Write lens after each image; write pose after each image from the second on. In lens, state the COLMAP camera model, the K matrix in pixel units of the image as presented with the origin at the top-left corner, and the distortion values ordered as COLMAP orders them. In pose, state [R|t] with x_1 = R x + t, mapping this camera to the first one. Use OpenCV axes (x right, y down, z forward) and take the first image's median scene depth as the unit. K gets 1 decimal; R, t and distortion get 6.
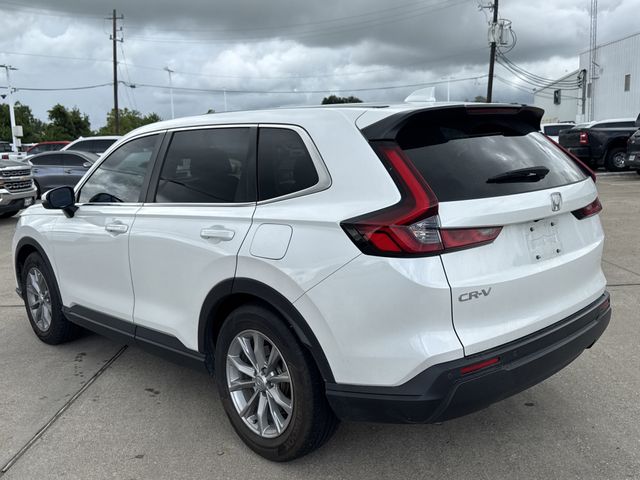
lens RADIAL K [[654.1, 0, 319.5], [0, 654.1, 251.5], [0, 0, 1]] dist [0.027011, 0.016751]
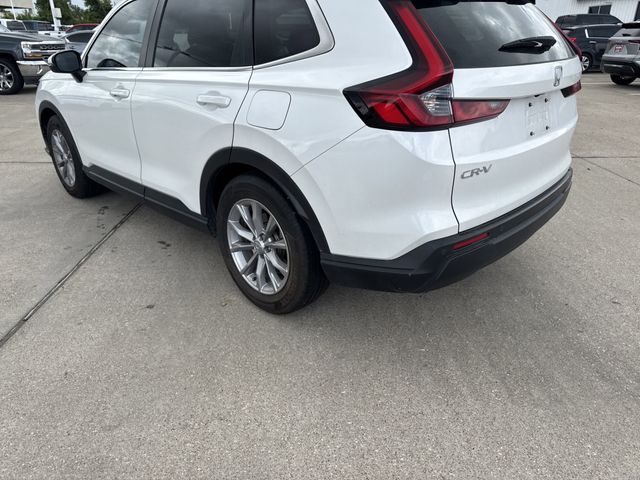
lens RADIAL K [[435.6, 0, 313.8], [0, 435.6, 245.6], [0, 0, 1]] dist [0.074166, -0.105102]
pose [[0.999107, 0.019188, 0.037646, -0.025785], [-0.028547, 0.963381, 0.266613, 0.003201], [-0.031152, -0.267450, 0.963068, 0.296826]]
